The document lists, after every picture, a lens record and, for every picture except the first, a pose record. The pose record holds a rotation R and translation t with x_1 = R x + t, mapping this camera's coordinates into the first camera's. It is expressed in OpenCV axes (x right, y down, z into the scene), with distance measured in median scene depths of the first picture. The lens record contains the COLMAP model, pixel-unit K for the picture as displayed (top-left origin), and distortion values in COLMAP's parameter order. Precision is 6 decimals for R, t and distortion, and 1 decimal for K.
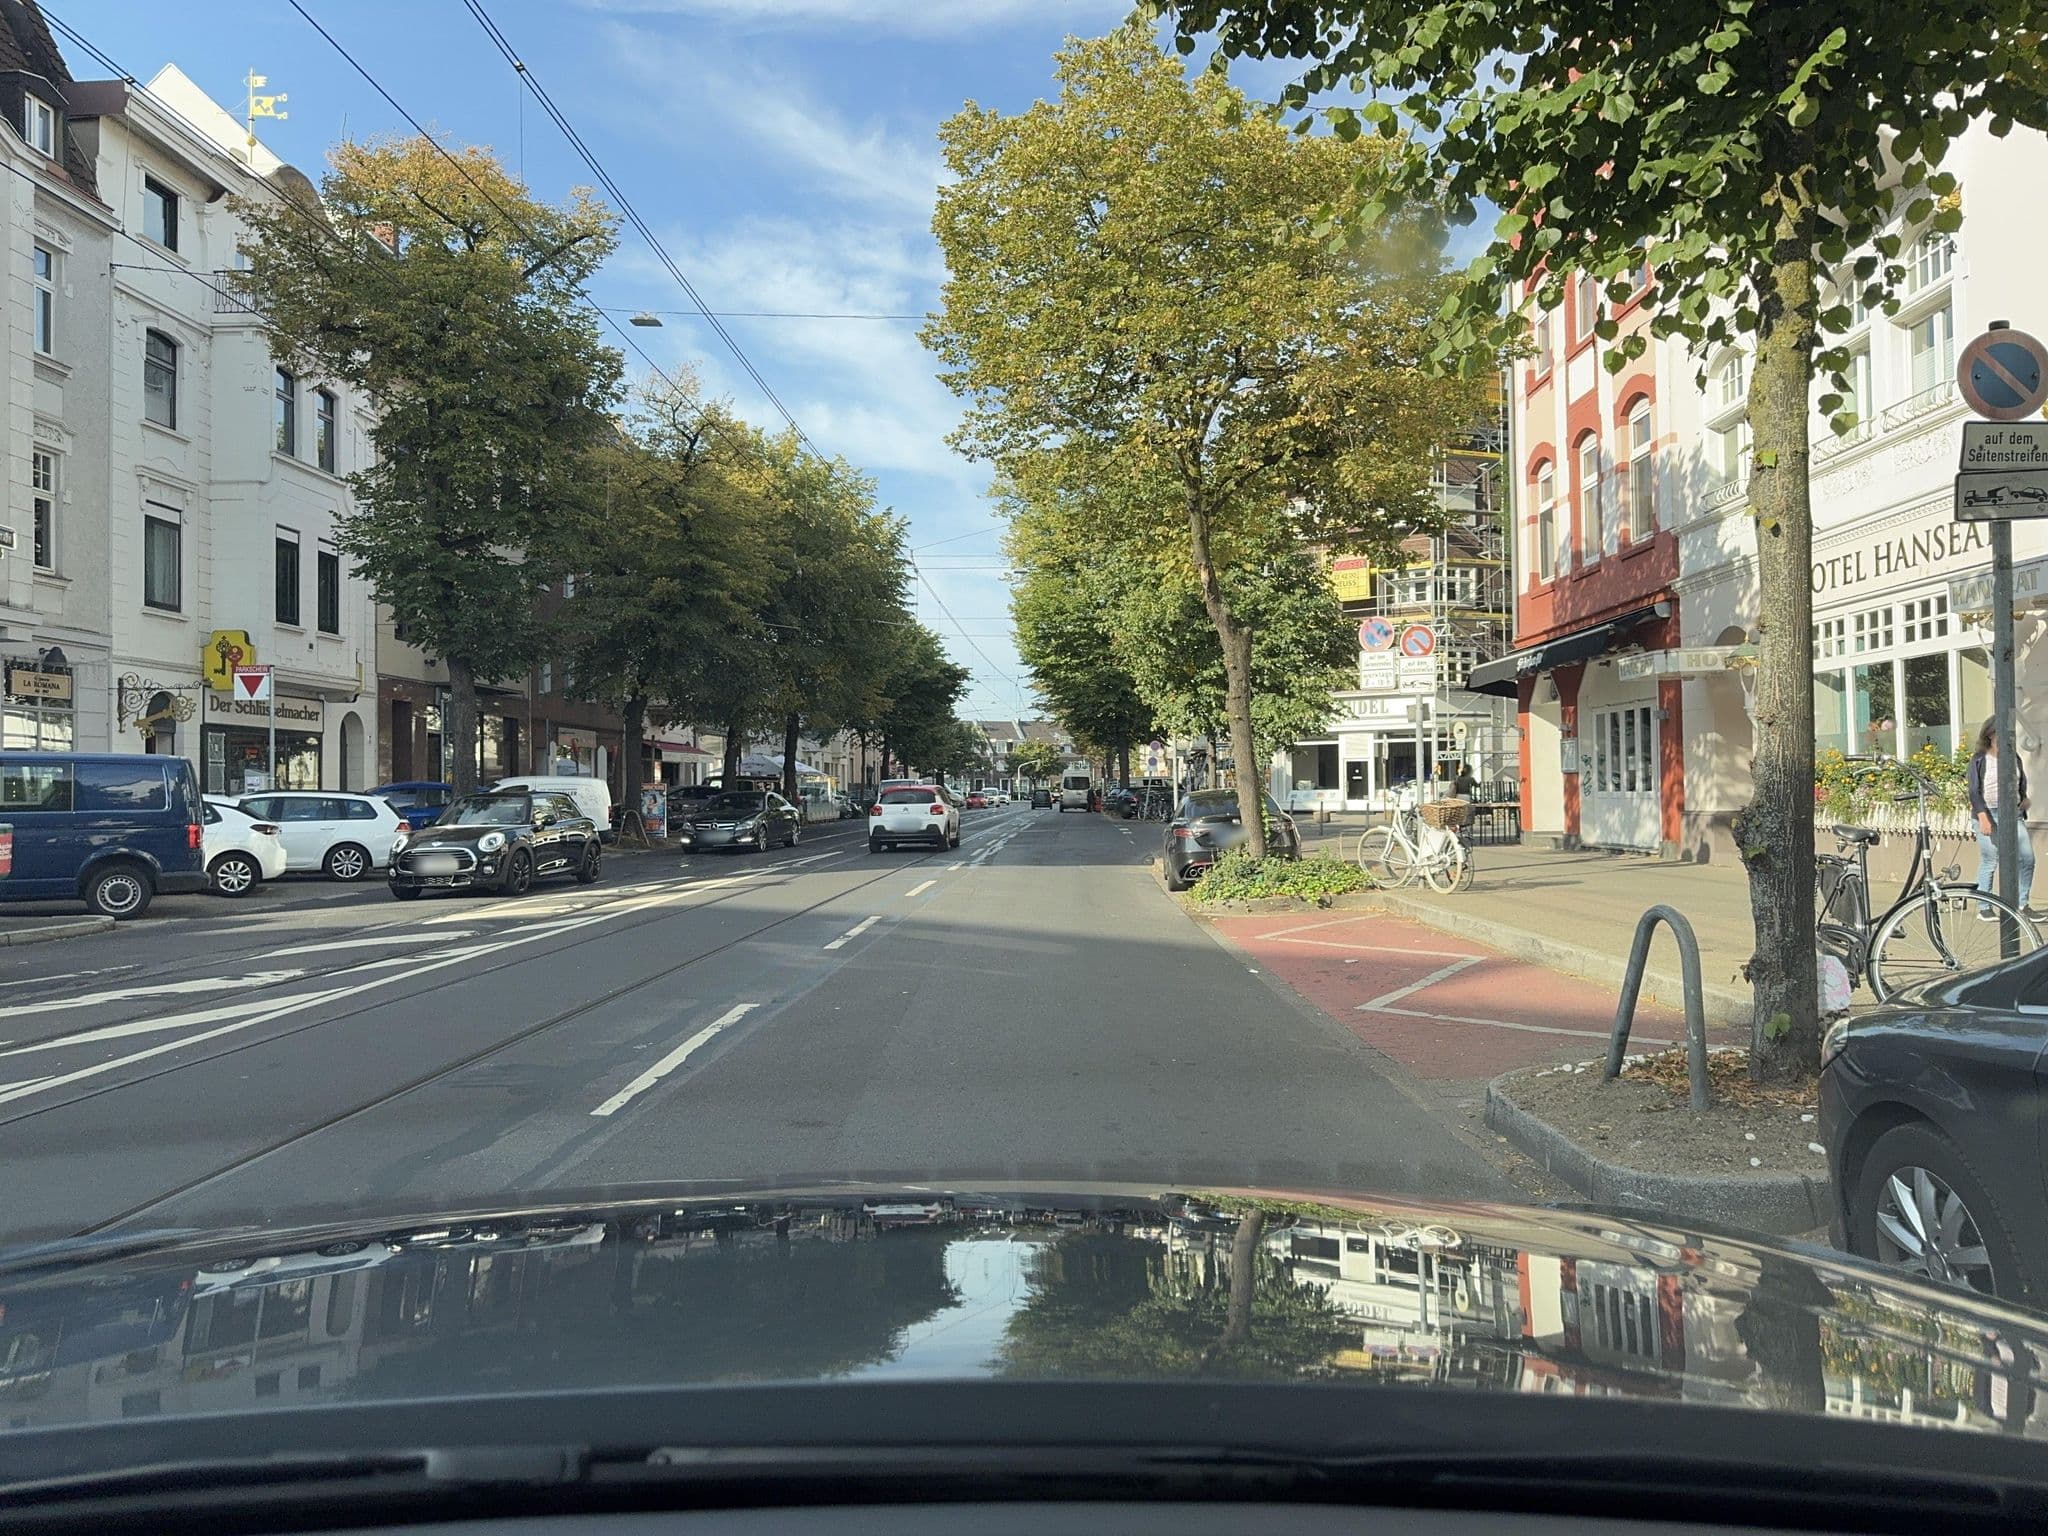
lens RADIAL K [[1551.9, 0, 1024.0], [0, 1551.9, 768.0], [0, 0, 1]] dist [-0.002240, -0.000607]
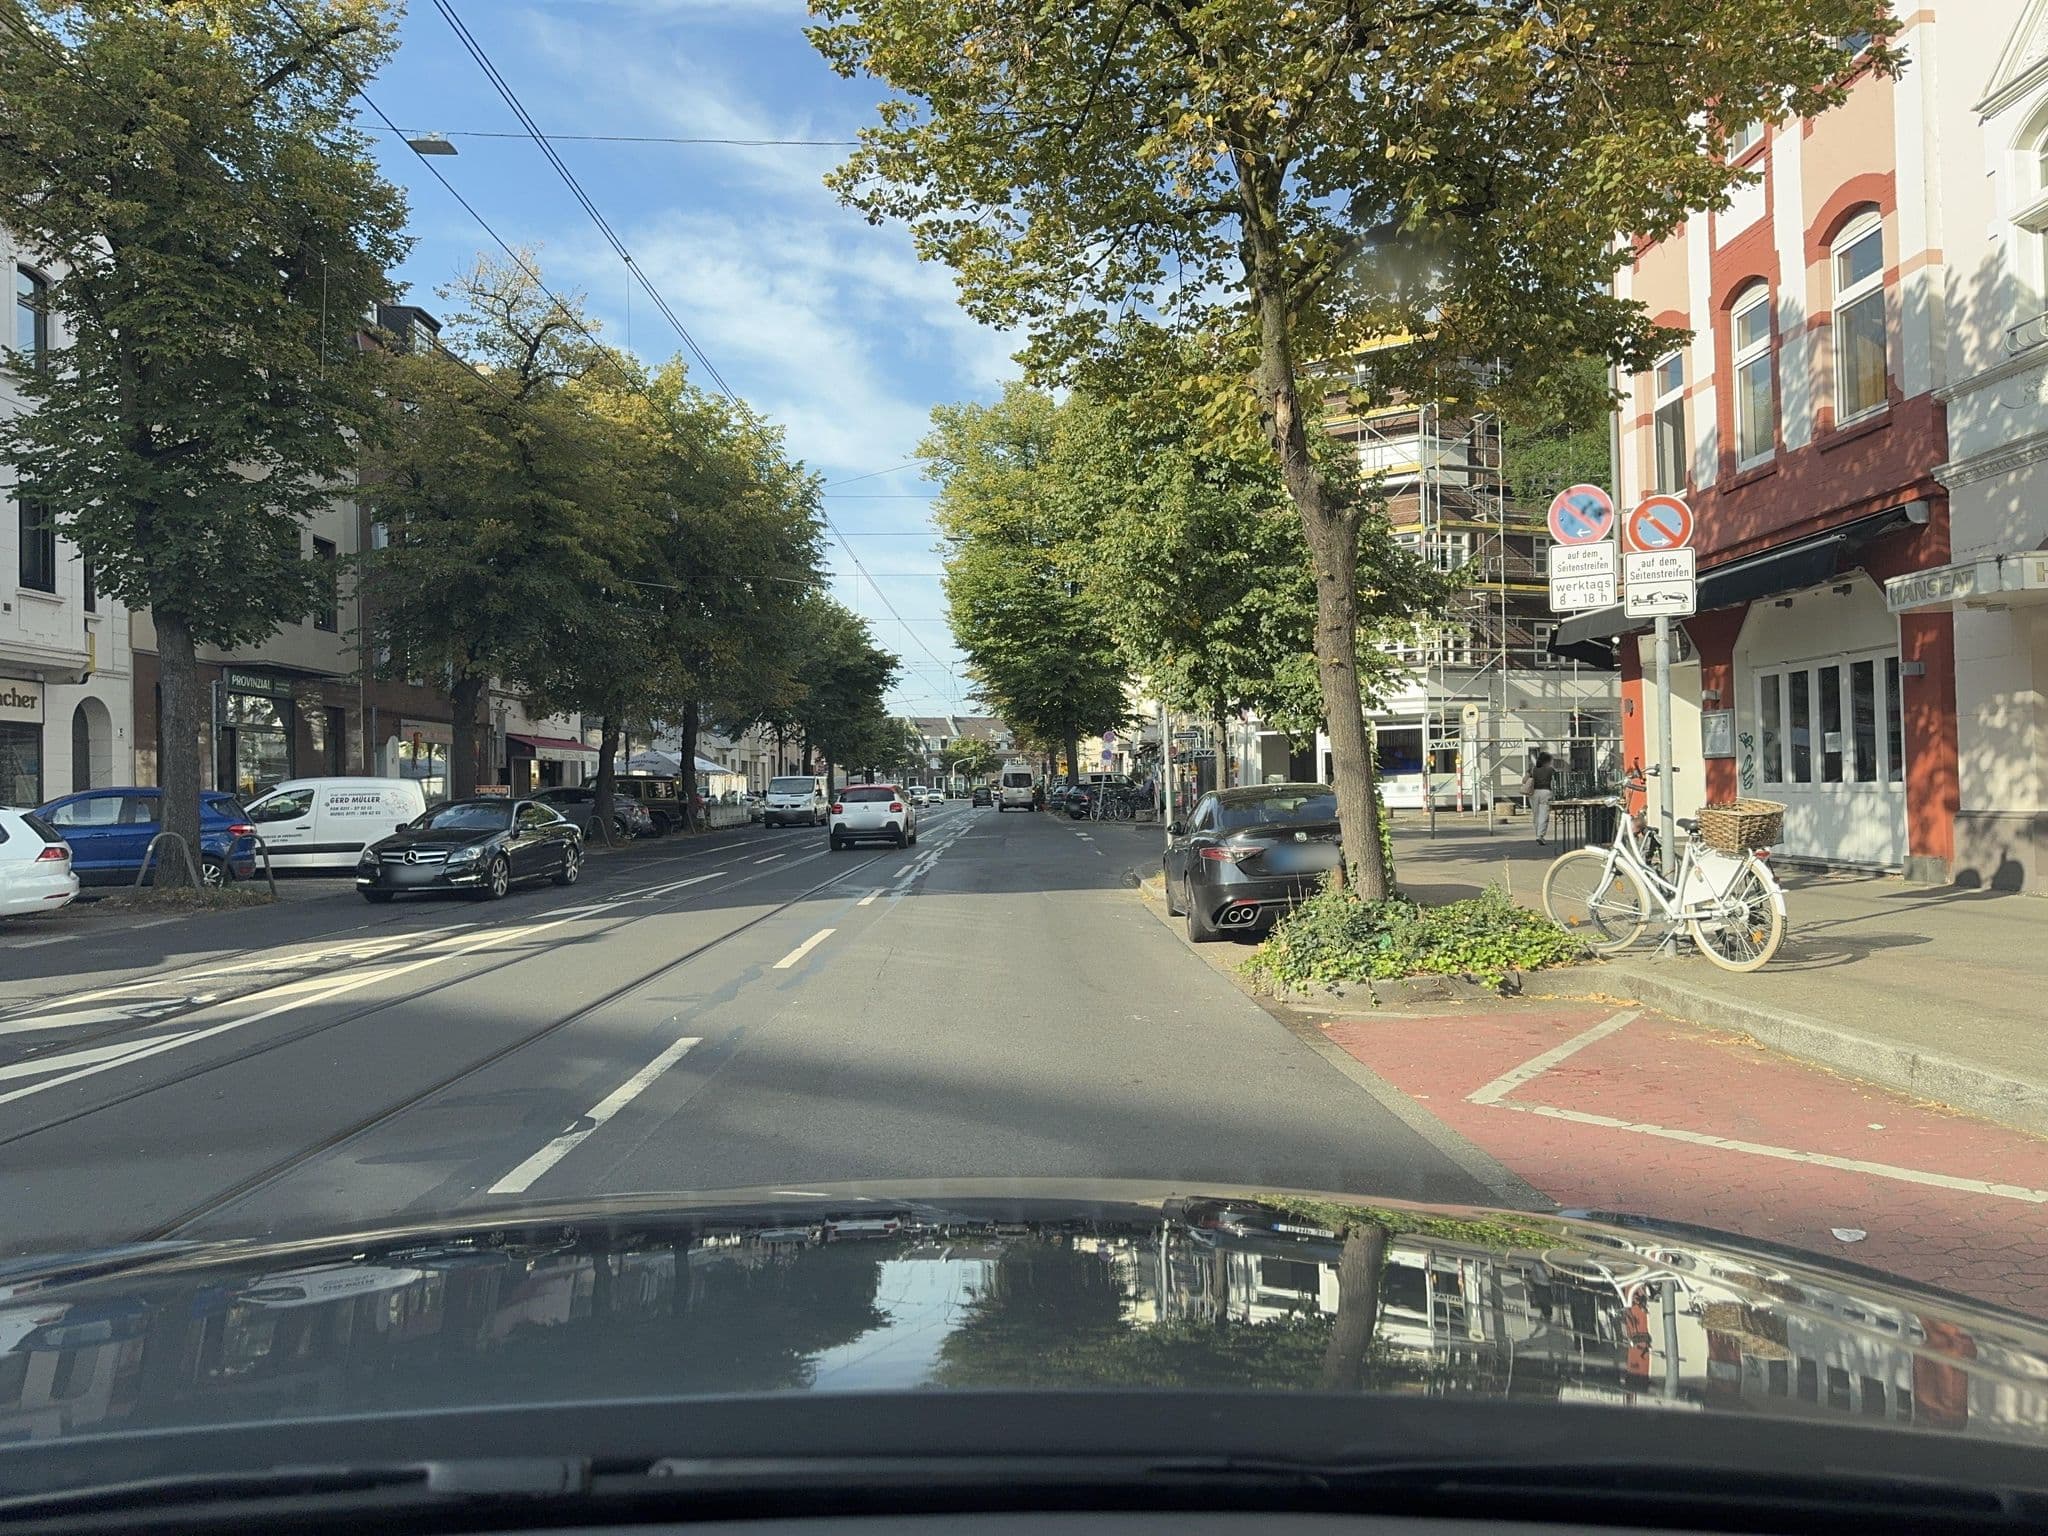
lens RADIAL K [[1510.2, 0, 1074.9], [0, 1510.2, 769.2], [0, 0, 1]] dist [0.073818, -0.197248]
pose [[0.996964, -0.009501, 0.077283, -0.002705], [0.009325, 0.999953, 0.002645, 0.002660], [-0.077305, -0.001917, 0.997006, 0.232727]]
